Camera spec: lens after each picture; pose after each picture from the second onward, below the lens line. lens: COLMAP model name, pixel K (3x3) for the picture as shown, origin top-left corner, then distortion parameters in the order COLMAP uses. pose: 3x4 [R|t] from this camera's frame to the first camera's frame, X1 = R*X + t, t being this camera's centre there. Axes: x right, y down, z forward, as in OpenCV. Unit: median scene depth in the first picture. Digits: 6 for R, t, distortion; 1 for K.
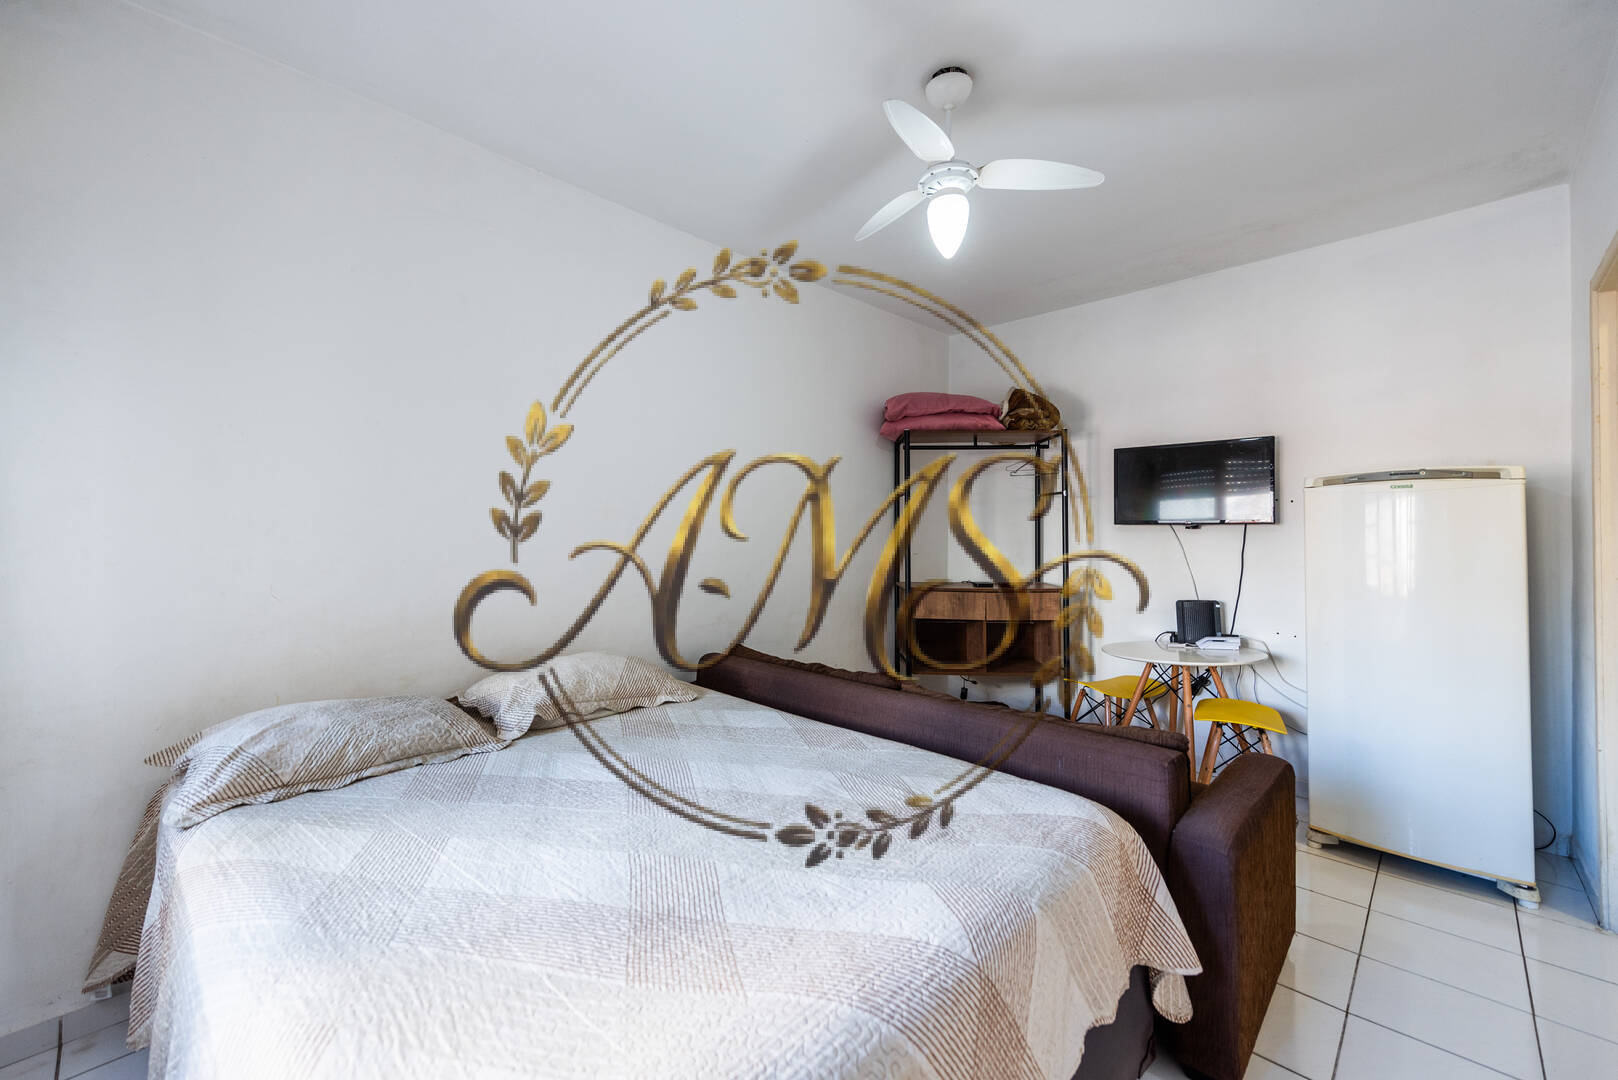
lens RADIAL K [[660.3, 0, 802.0], [0, 660.3, 523.6], [0, 0, 1]] dist [0.001316, -0.000033]
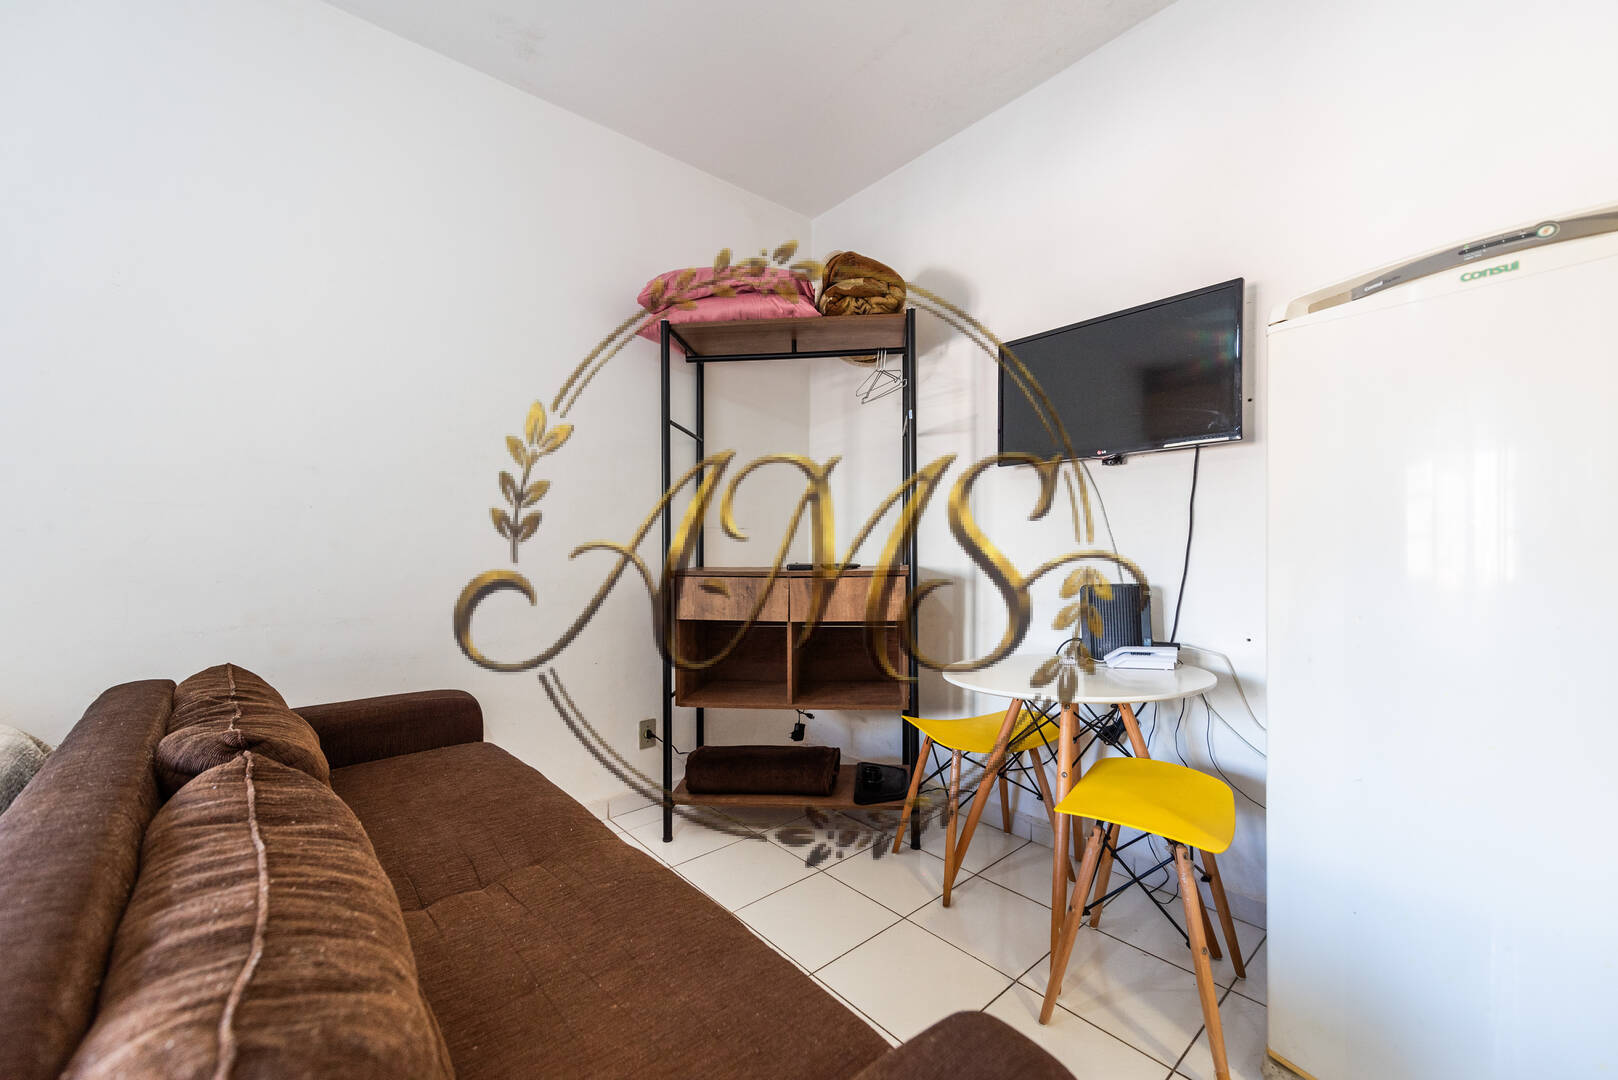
lens RADIAL K [[627.2, 0, 852.3], [0, 627.2, 540.6], [0, 0, 1]] dist [0.000326, 0.000021]
pose [[0.998360, -0.012808, -0.055800, 0.426920], [0.013034, 0.999908, 0.003702, 0.079358], [0.055748, -0.004423, 0.998435, 0.472322]]
